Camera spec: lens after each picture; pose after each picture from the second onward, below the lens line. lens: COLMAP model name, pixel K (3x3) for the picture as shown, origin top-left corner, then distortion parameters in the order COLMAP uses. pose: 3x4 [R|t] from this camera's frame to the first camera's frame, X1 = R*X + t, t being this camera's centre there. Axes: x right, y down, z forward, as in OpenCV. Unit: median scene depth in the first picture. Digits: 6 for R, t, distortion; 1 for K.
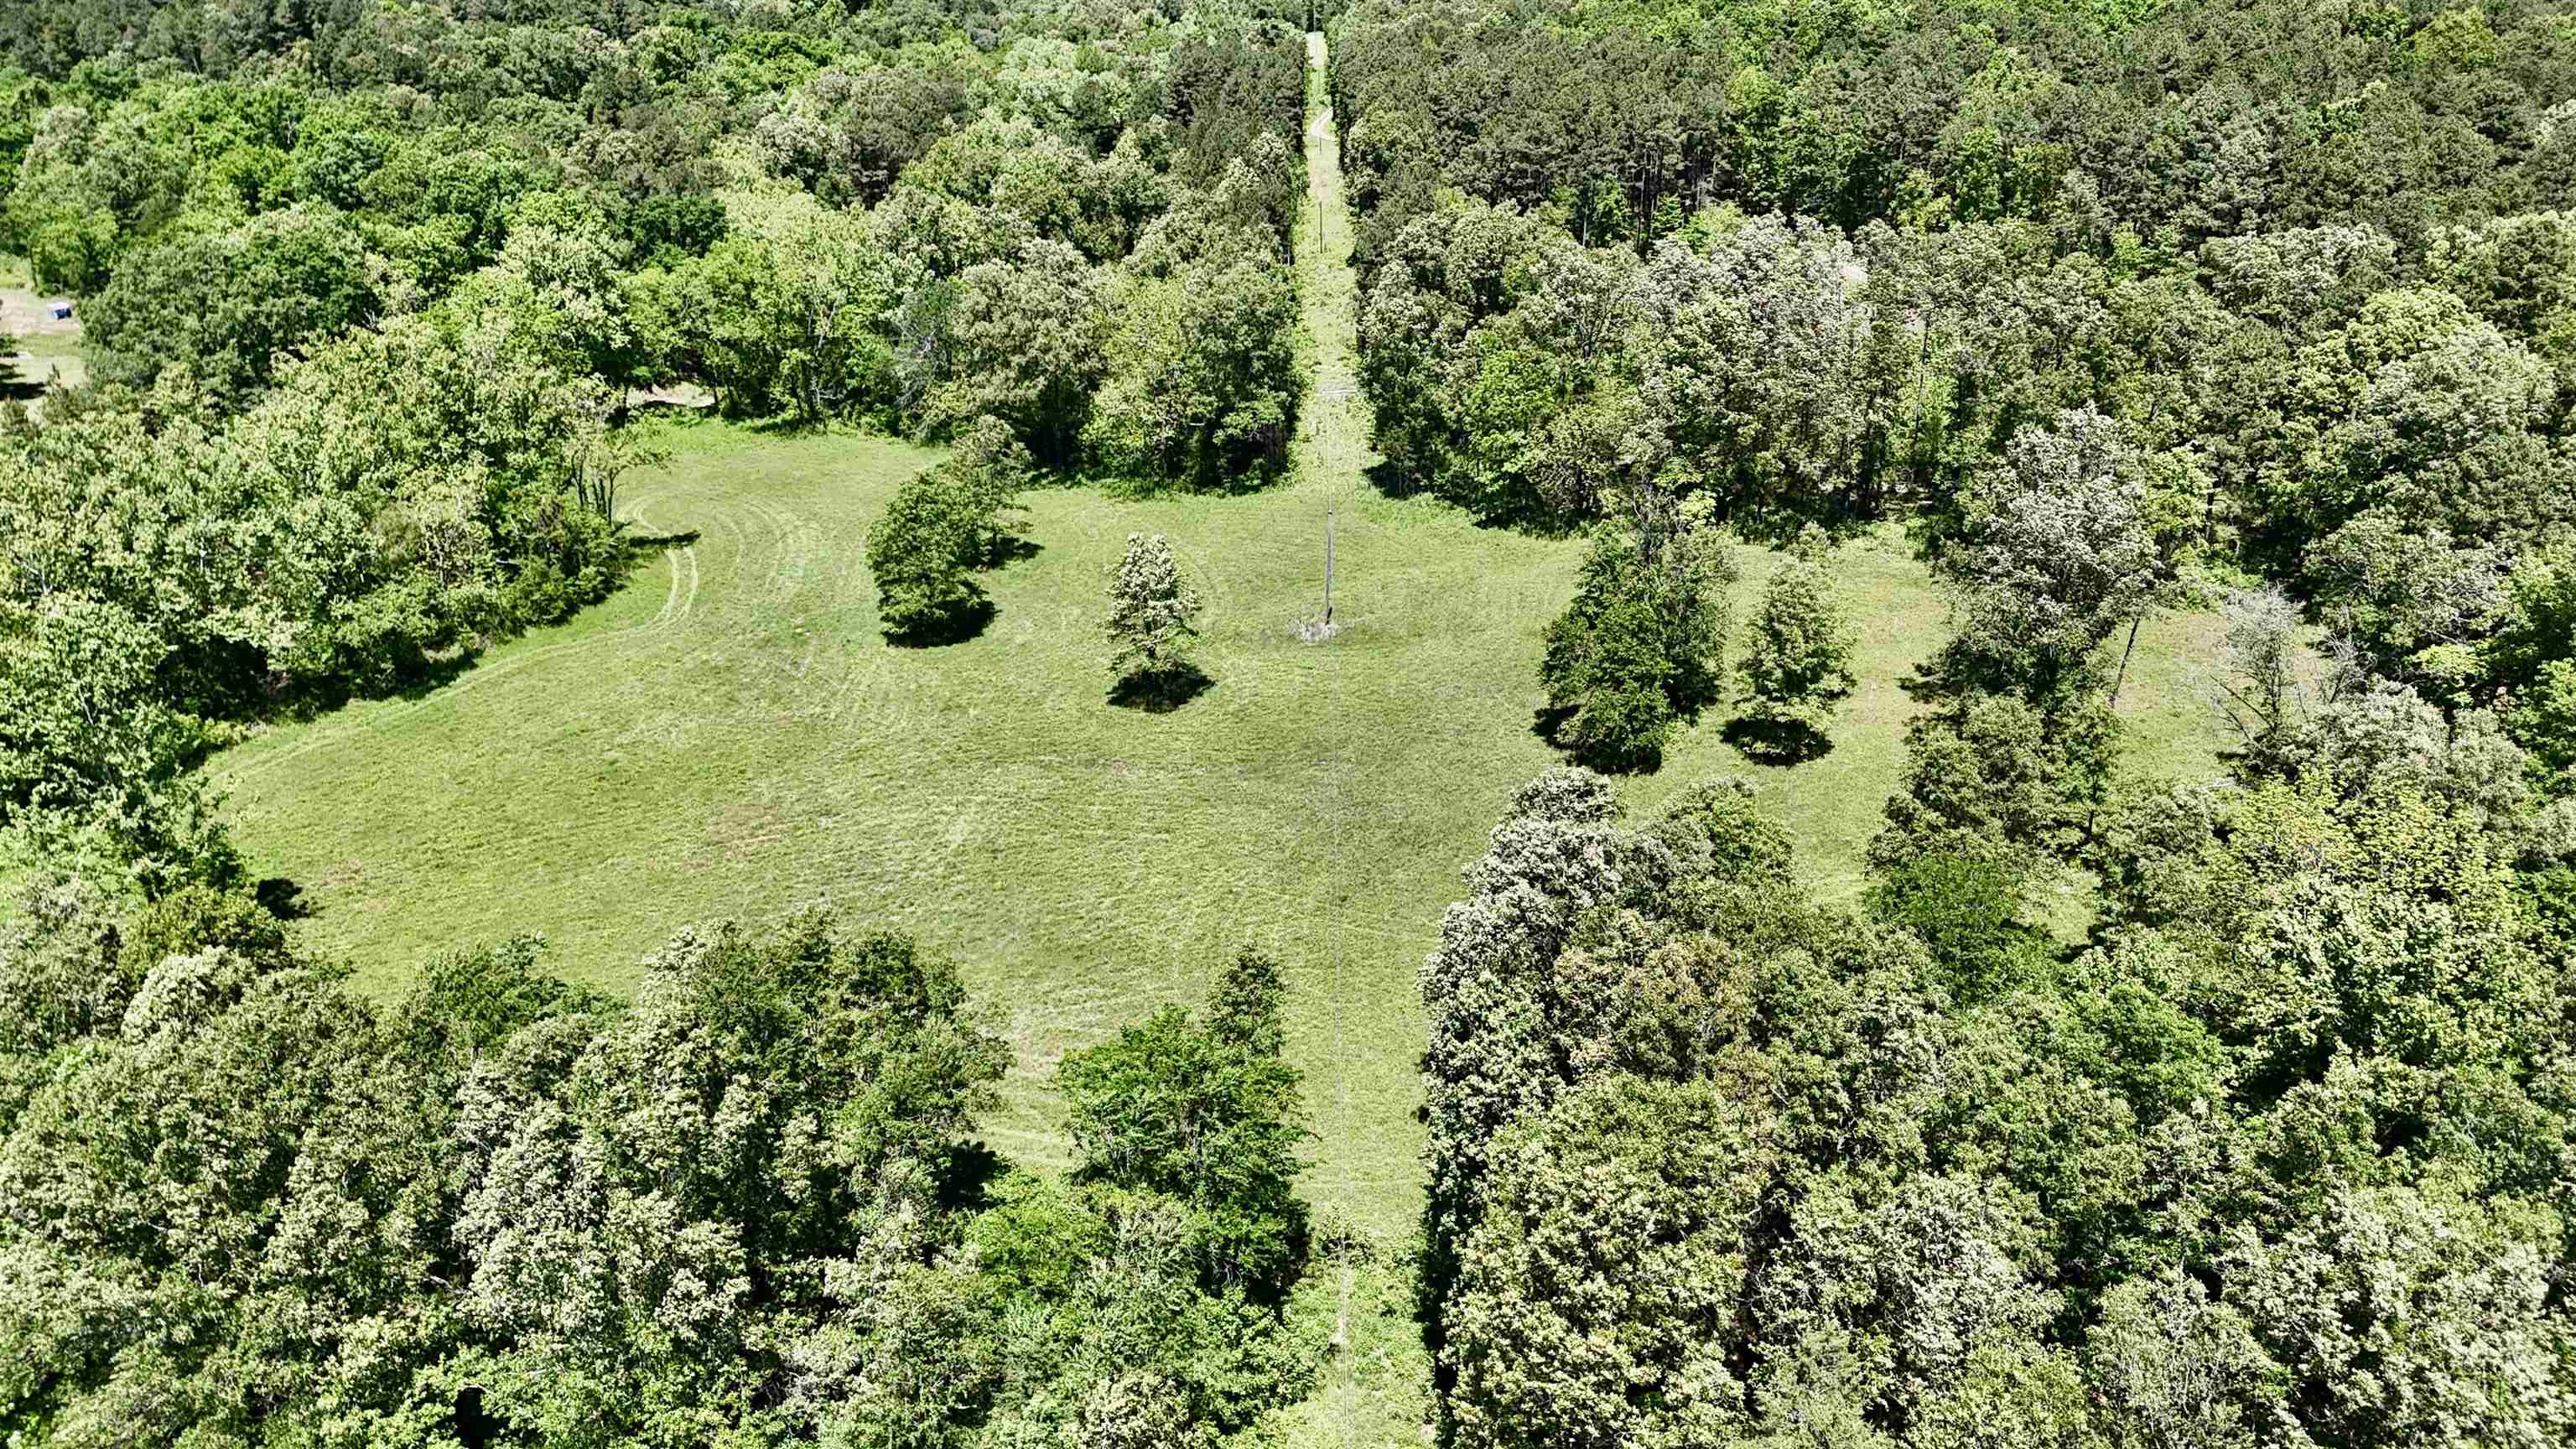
lens RADIAL K [[1884.2, 0, 1298.3], [0, 1884.2, 734.8], [0, 0, 1]] dist [0.119455, -0.140429]
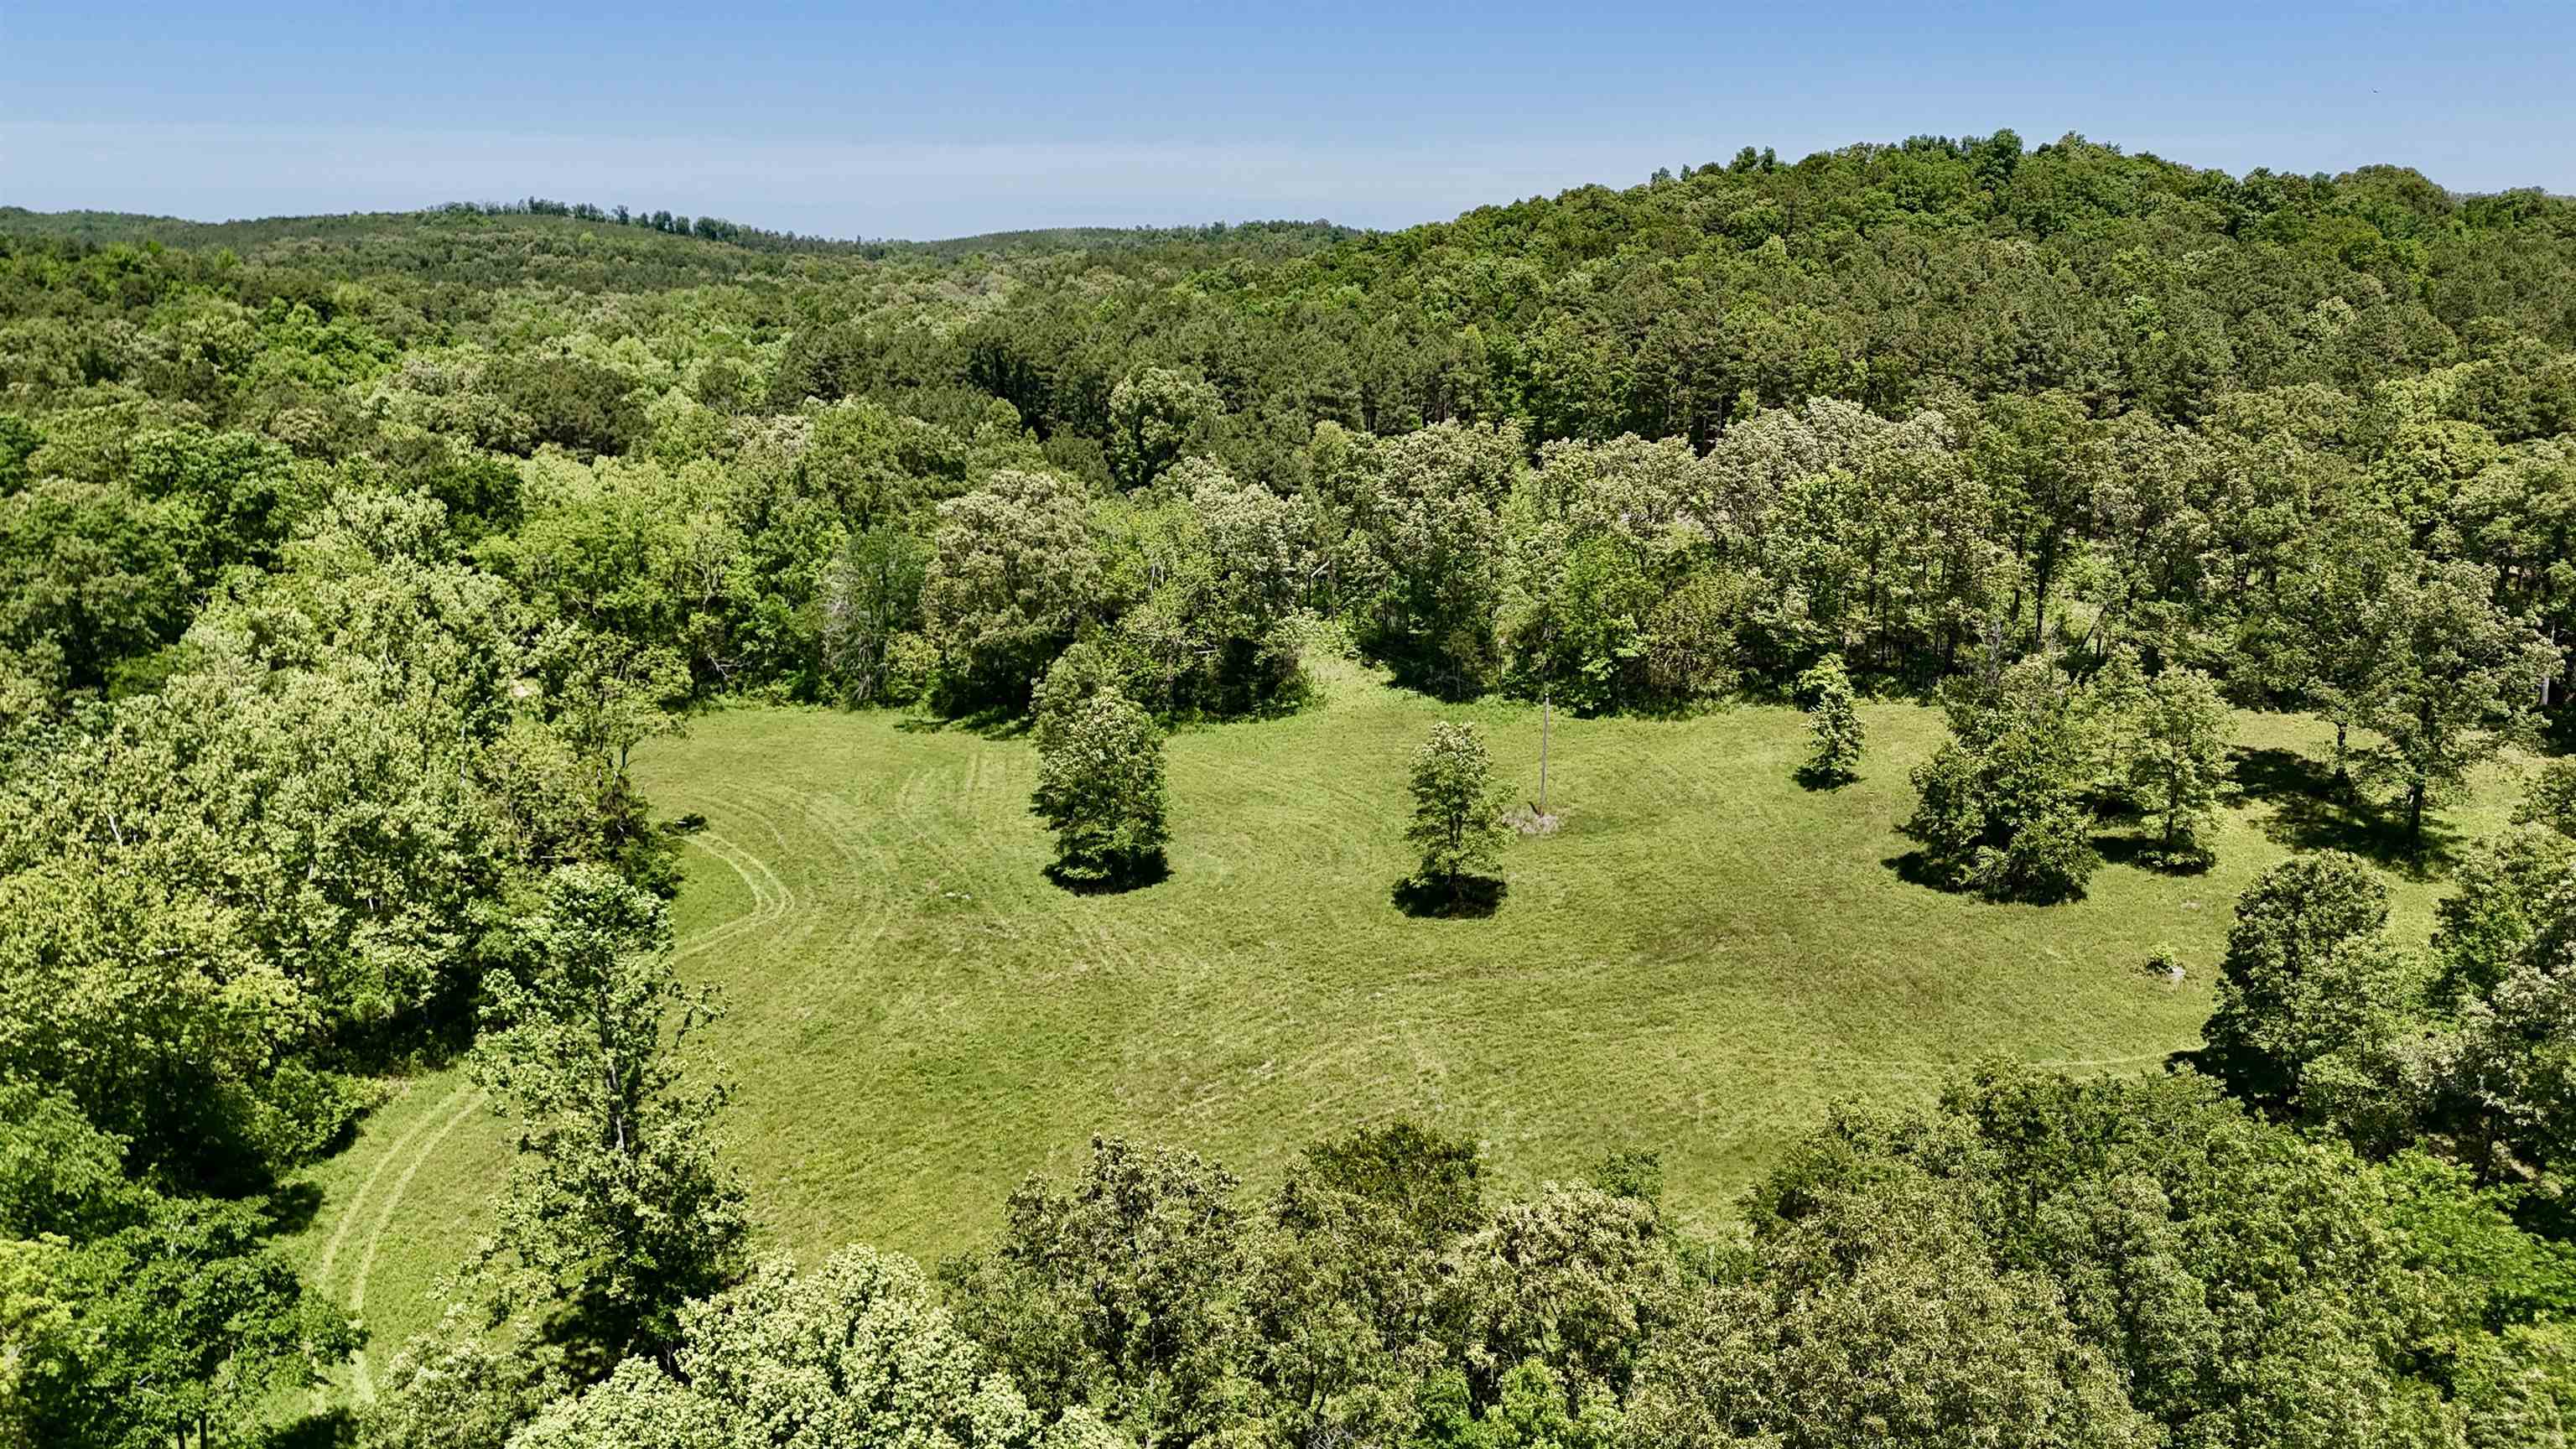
lens RADIAL K [[1884.2, 0, 1298.3], [0, 1884.2, 734.8], [0, 0, 1]] dist [0.119455, -0.140429]
pose [[0.938971, -0.086756, 0.332876, -0.343543], [0.139979, 0.980298, -0.139359, 0.012448], [-0.314228, 0.177449, 0.932616, 0.134323]]
